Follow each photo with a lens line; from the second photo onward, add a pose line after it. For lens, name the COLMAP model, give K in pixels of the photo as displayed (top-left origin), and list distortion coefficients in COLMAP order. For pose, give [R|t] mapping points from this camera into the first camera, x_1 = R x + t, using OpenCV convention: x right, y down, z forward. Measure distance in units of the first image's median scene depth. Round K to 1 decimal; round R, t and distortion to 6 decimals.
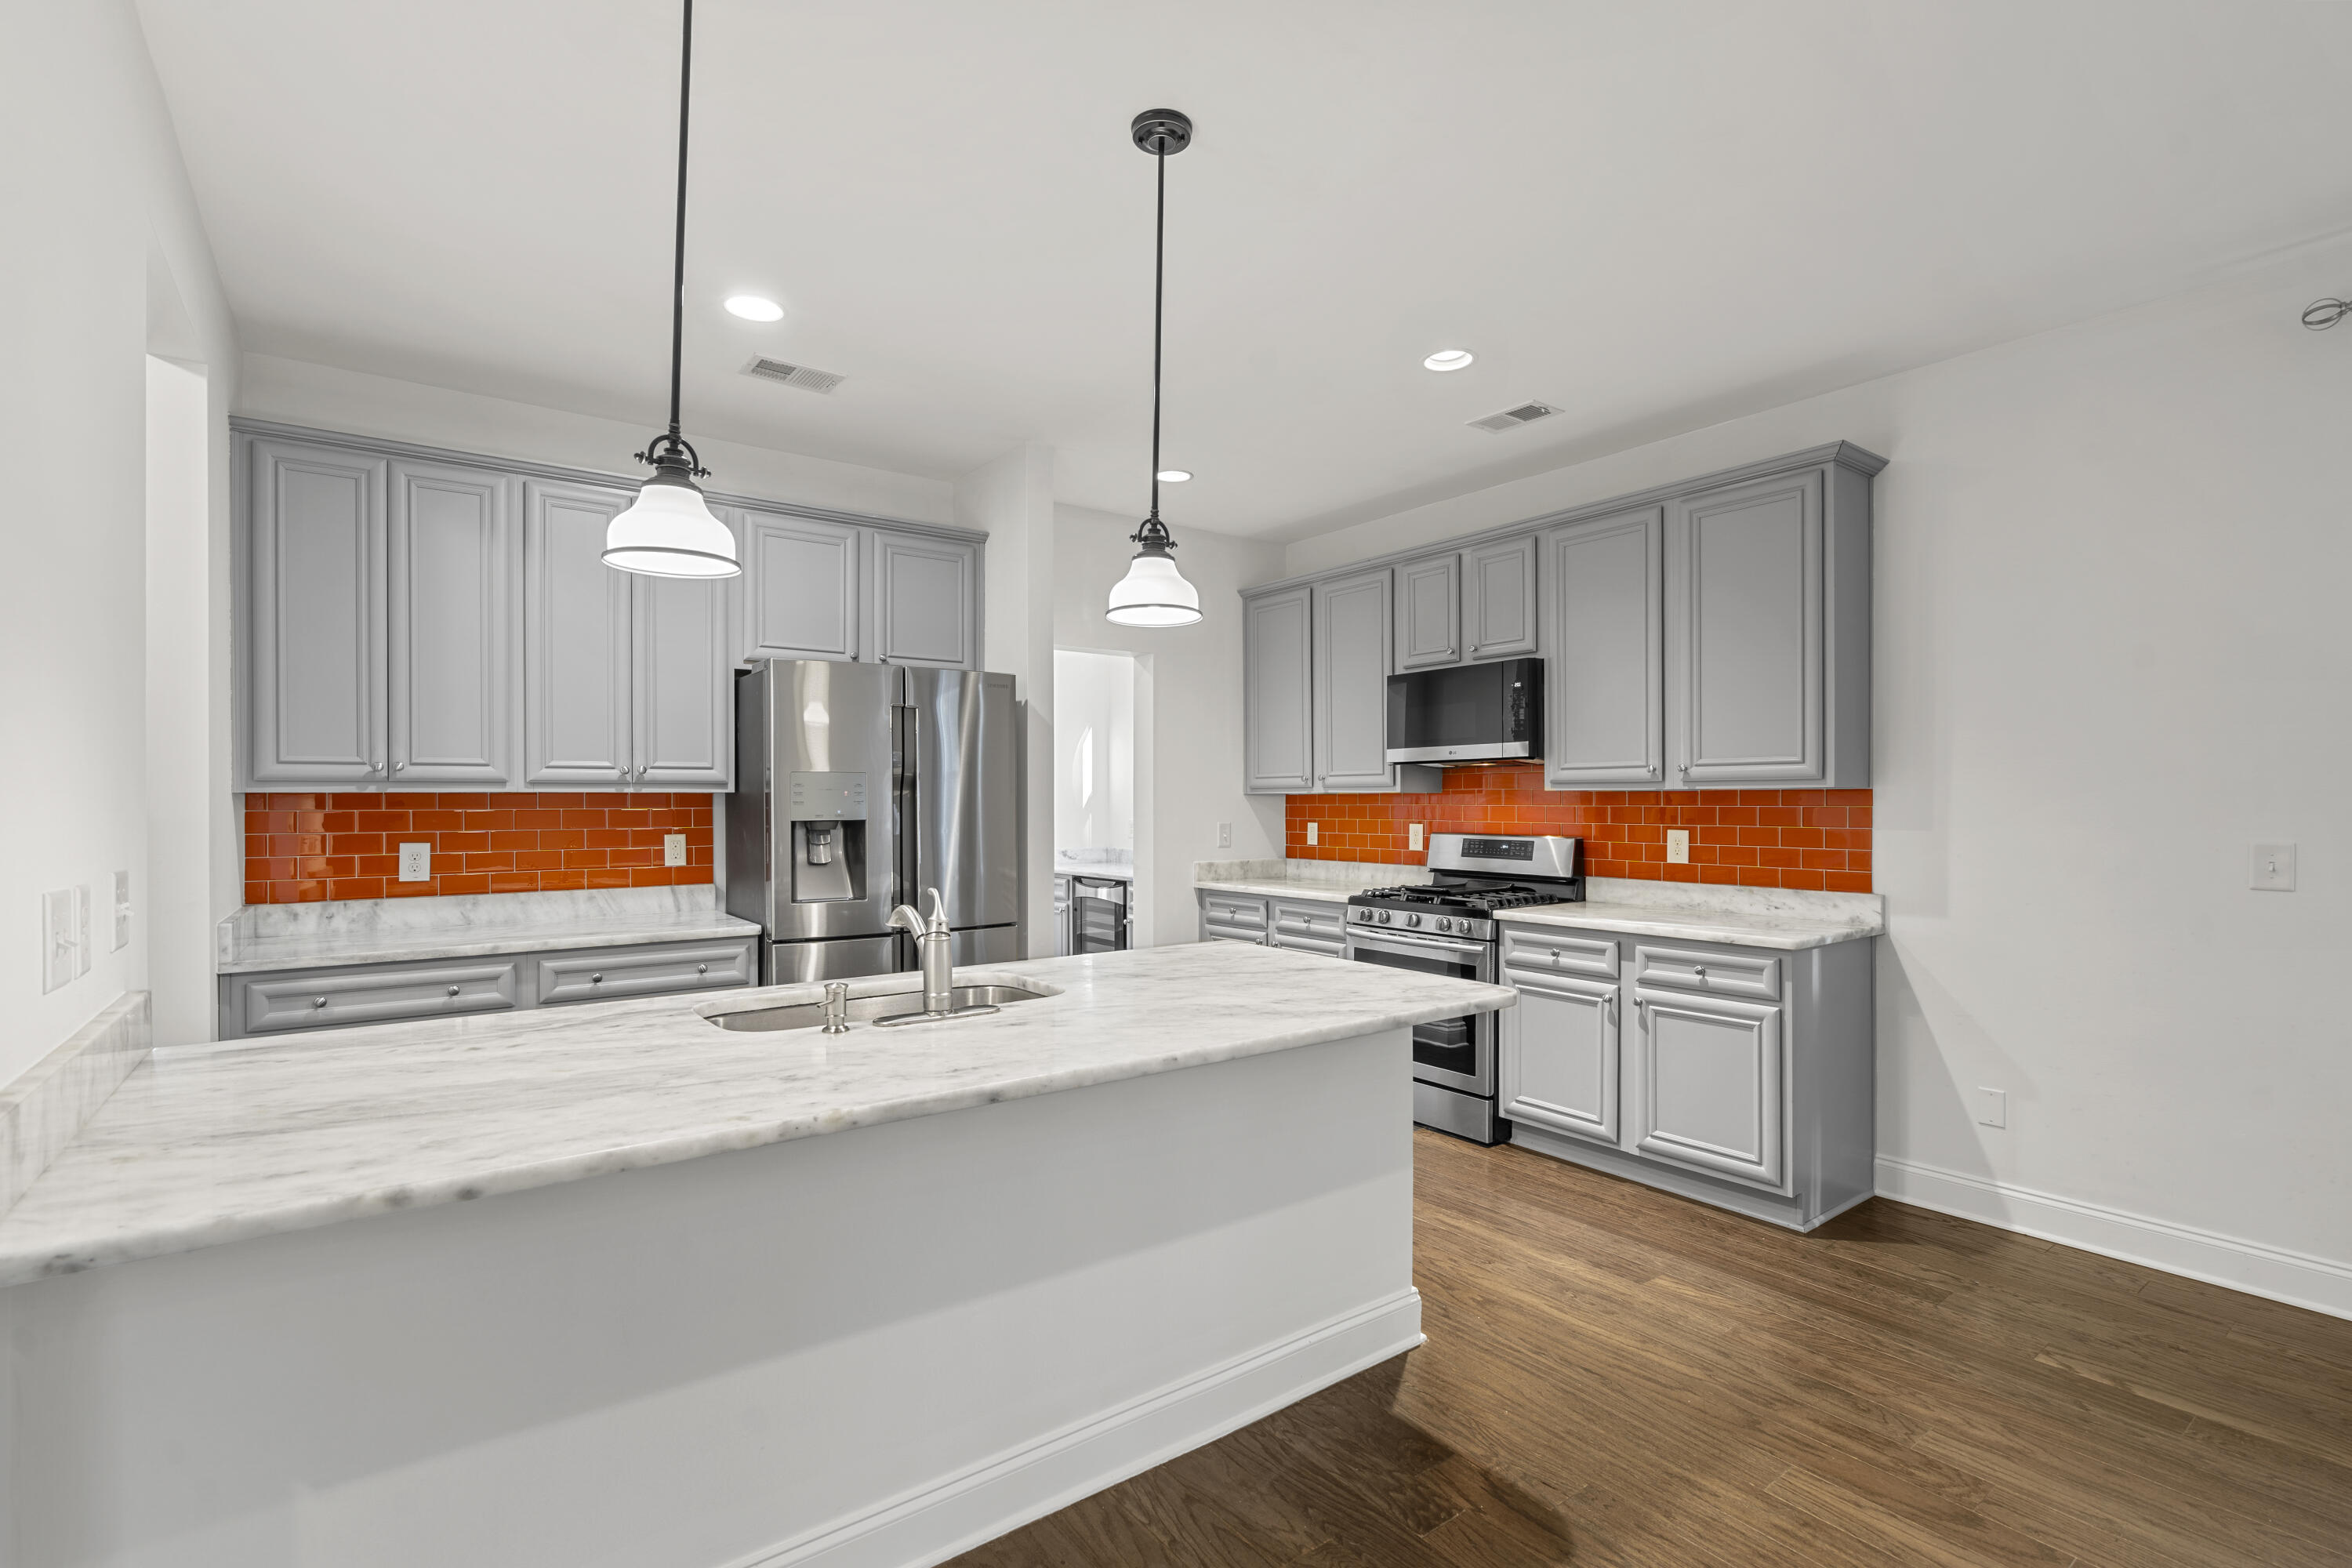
lens RADIAL K [[1066.0, 0, 1171.2], [0, 1066.0, 799.8], [0, 0, 1]] dist [0.021783, 0.000205]
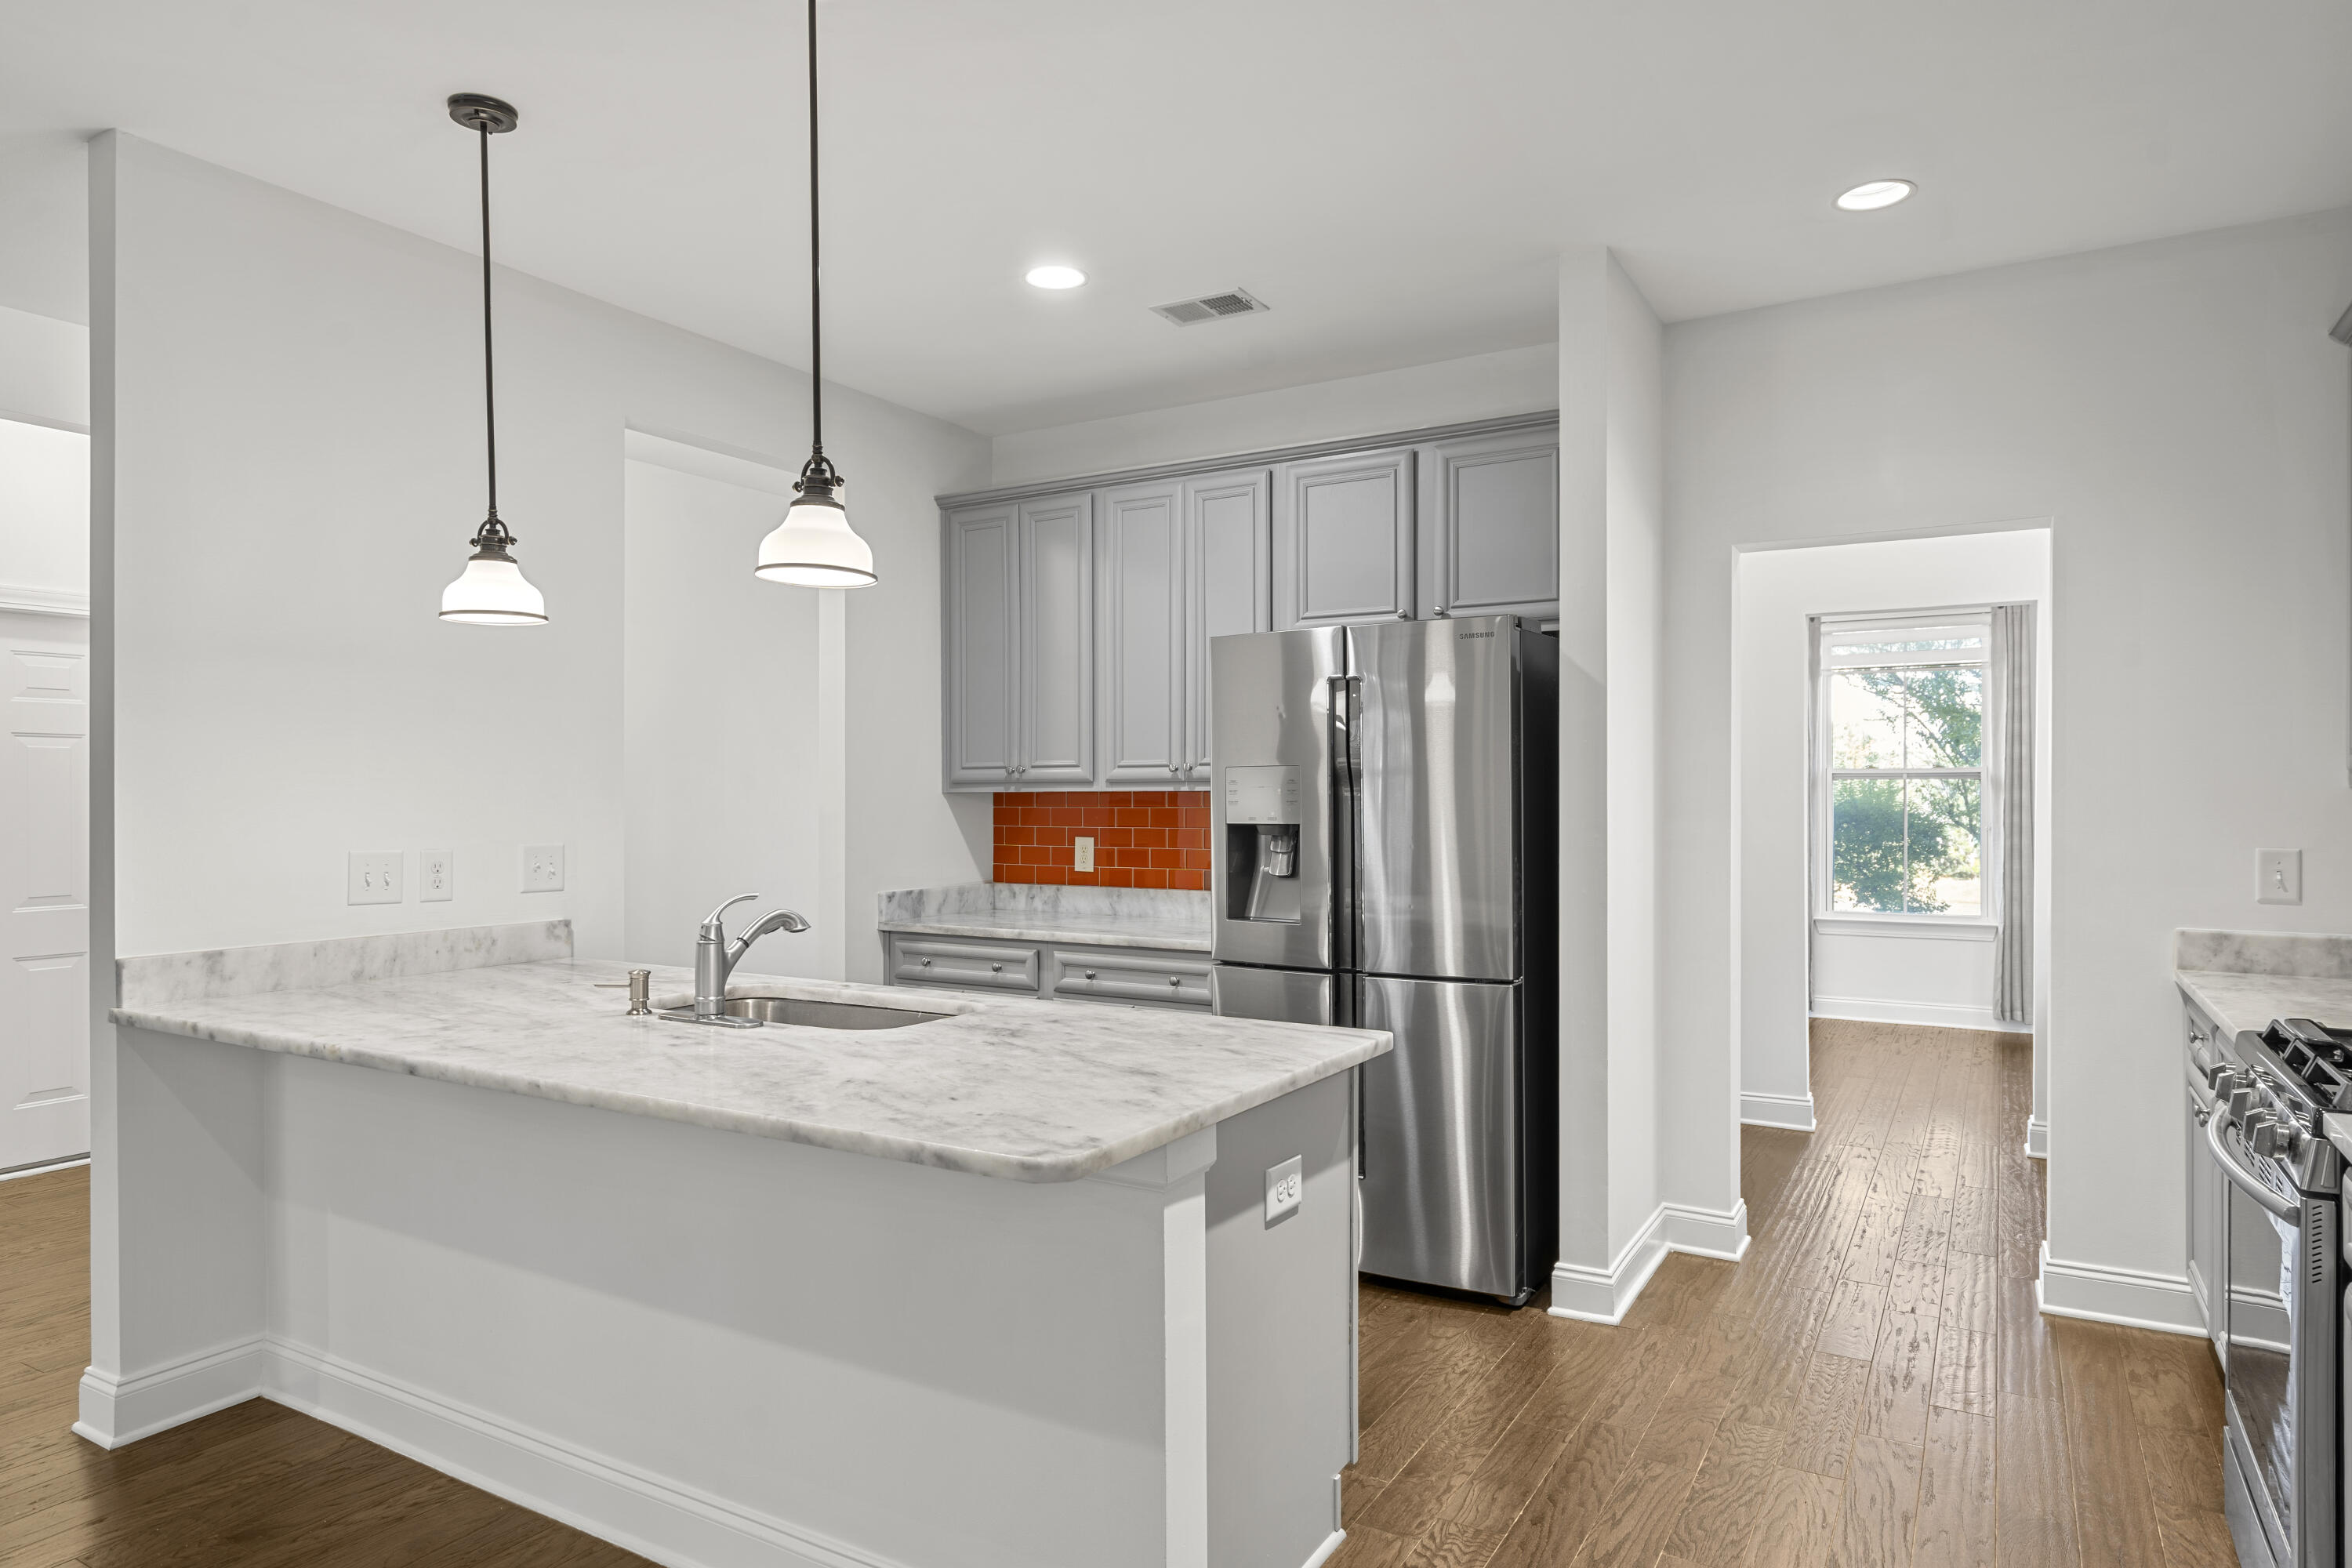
lens RADIAL K [[1417.3, 0, 1172.7], [0, 1417.3, 779.9], [0, 0, 1]] dist [0.005797, -0.000340]
pose [[0.381536, -0.011139, -0.924287, 0.714350], [0.000147, 0.999928, -0.011989, -0.001430], [0.924354, 0.004438, 0.381510, 0.550744]]
